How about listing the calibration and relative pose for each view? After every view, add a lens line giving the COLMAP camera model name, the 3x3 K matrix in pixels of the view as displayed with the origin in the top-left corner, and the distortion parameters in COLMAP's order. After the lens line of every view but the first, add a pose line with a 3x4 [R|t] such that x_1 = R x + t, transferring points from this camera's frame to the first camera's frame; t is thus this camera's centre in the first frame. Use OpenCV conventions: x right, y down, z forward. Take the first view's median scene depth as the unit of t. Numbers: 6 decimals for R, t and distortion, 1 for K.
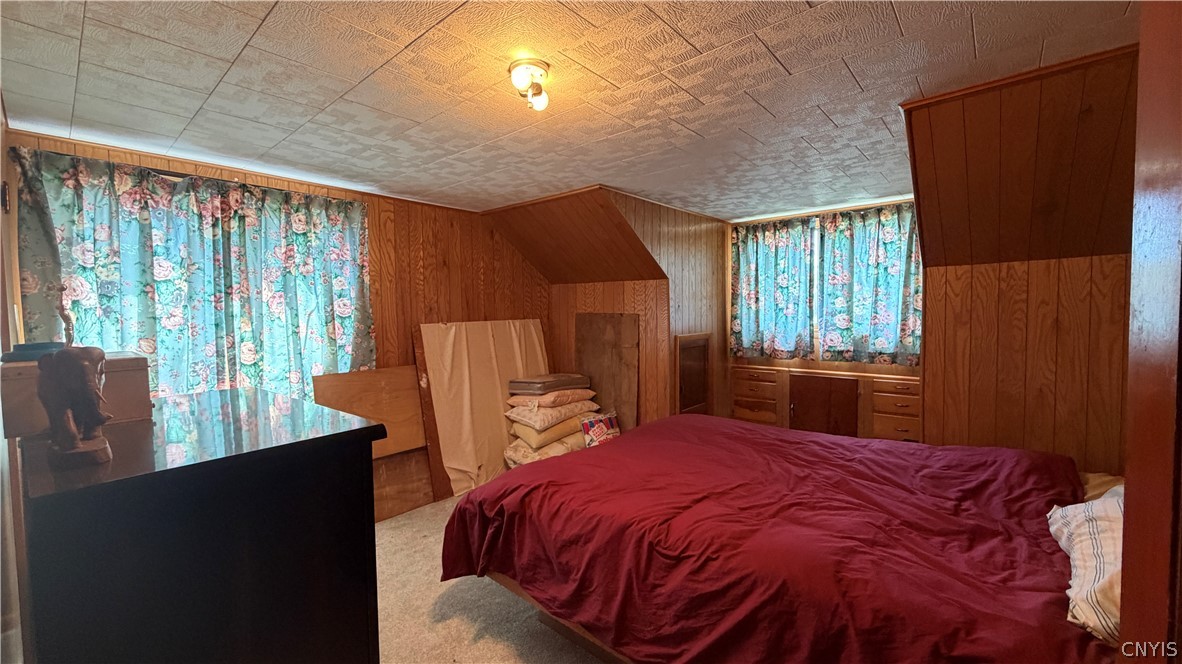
lens RADIAL K [[471.5, 0, 589.5], [0, 471.5, 332.9], [0, 0, 1]] dist [0.002322, 0.000429]
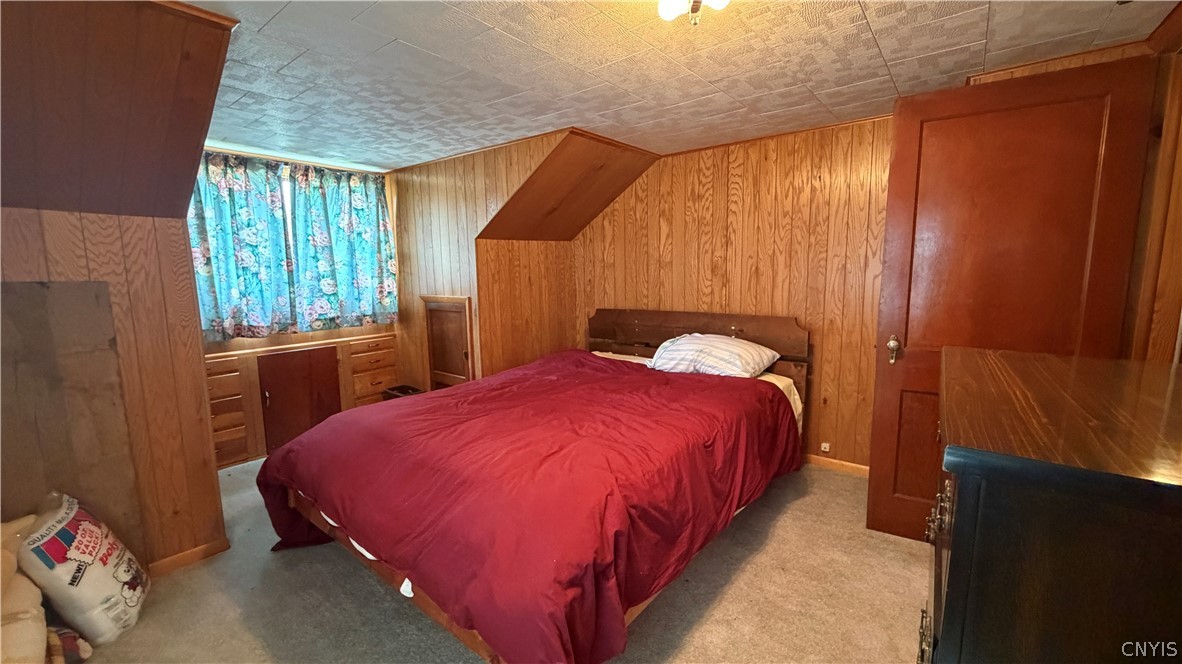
lens RADIAL K [[471.5, 0, 589.8], [0, 471.5, 329.2], [0, 0, 1]] dist [0.002322, 0.000429]
pose [[-0.041456, -0.112664, 0.992768, -0.431589], [0.066700, 0.991094, 0.115259, -0.013616], [-0.996911, 0.070996, -0.033572, 0.521134]]
